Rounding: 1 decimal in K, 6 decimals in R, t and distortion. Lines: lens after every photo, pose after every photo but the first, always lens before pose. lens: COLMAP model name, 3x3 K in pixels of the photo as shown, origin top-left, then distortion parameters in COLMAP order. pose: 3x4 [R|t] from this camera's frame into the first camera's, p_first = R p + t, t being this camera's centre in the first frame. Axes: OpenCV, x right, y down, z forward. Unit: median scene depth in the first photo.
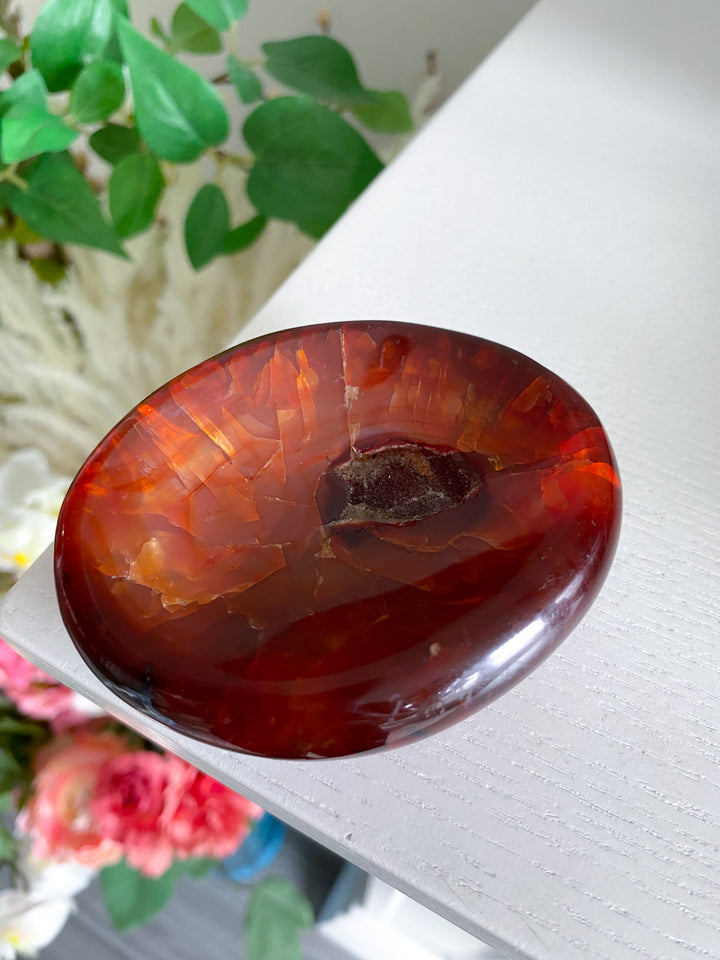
lens RADIAL K [[721.1, 0, 365.4], [0, 721.1, 468.9], [0, 0, 1]] dist [0.007972, -0.219921]
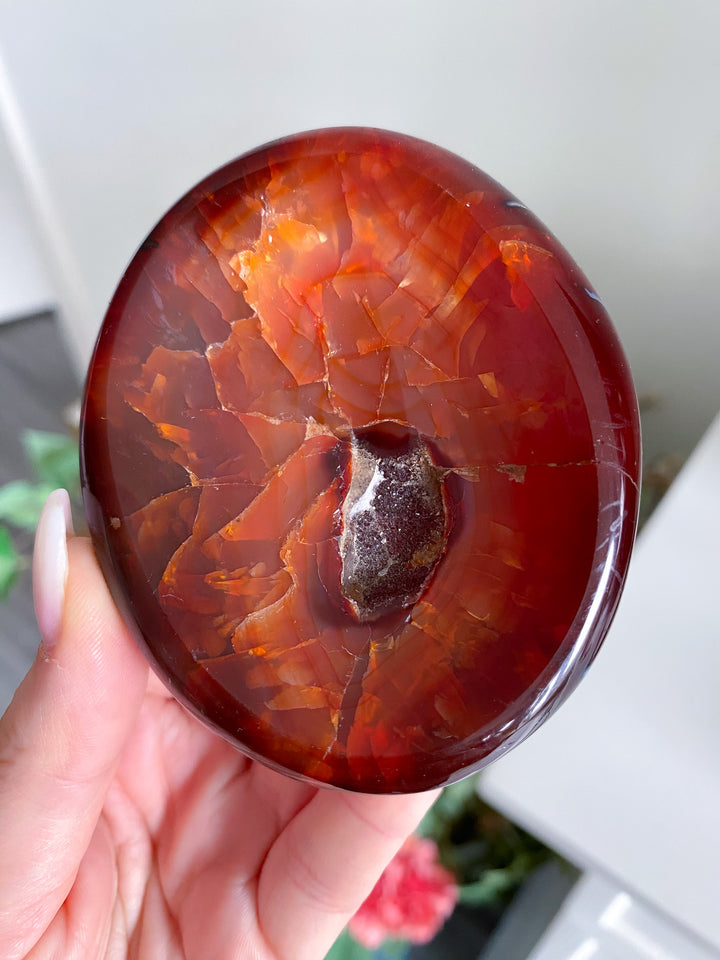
lens RADIAL K [[721.1, 0, 365.4], [0, 721.1, 468.9], [0, 0, 1]] dist [0.007972, -0.219921]
pose [[-0.101232, 0.993728, -0.047496, 0.028913], [-0.722090, -0.040552, 0.690609, -0.536344], [0.684352, 0.104208, 0.721667, 0.396027]]
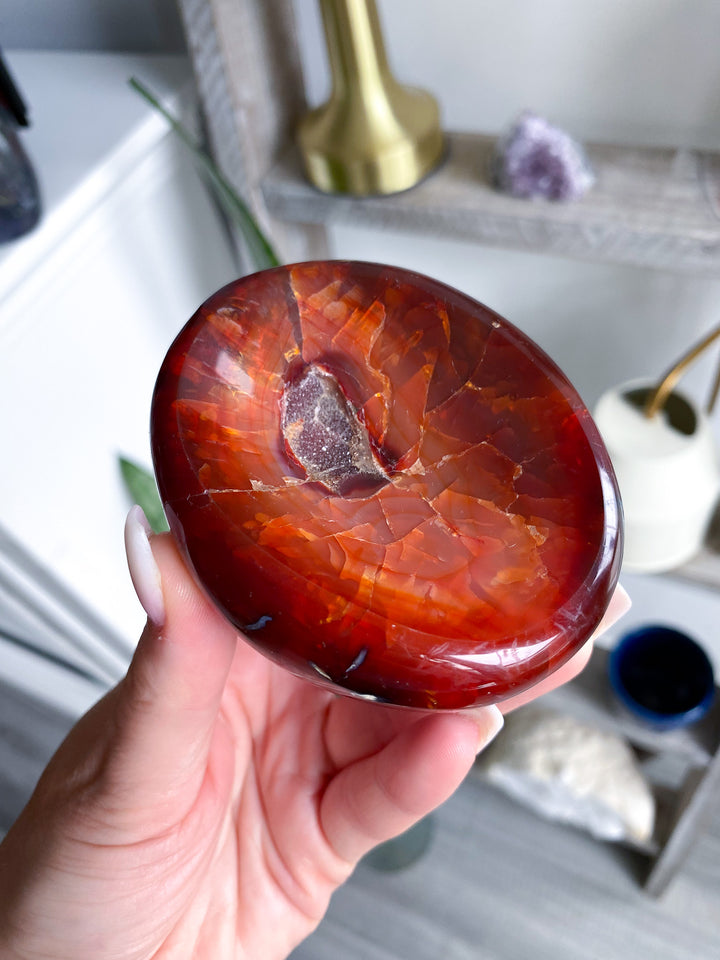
lens RADIAL K [[731.7, 0, 373.7], [0, 731.7, 483.4], [0, 0, 1]] dist [-0.000284, -0.002037]
pose [[-0.405573, -0.812213, 0.419310, -0.517031], [0.698054, 0.020937, 0.715739, -0.737827], [-0.590112, 0.582986, 0.558477, 0.402996]]
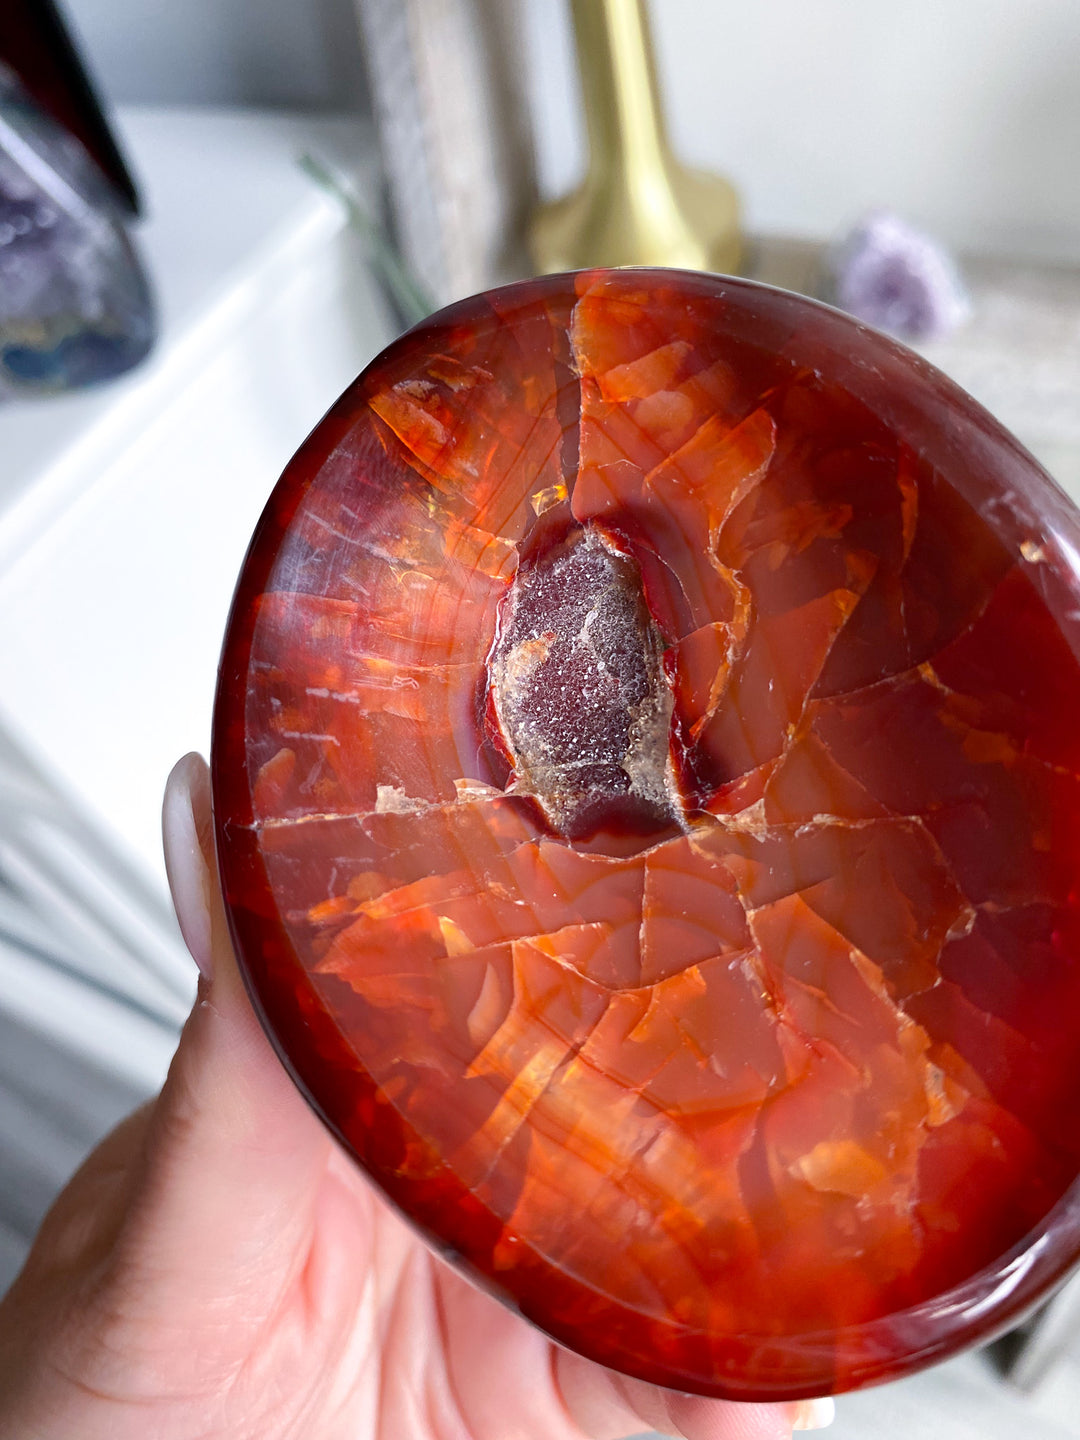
lens RADIAL K [[1081.7, 0, 548.1], [0, 1081.7, 703.3], [0, 0, 1]] dist [0.007972, -0.219921]
pose [[-0.077980, -0.975834, 0.204126, -0.116224], [0.910385, 0.013754, 0.413535, -0.323876], [-0.406349, 0.218081, 0.887311, 0.356291]]
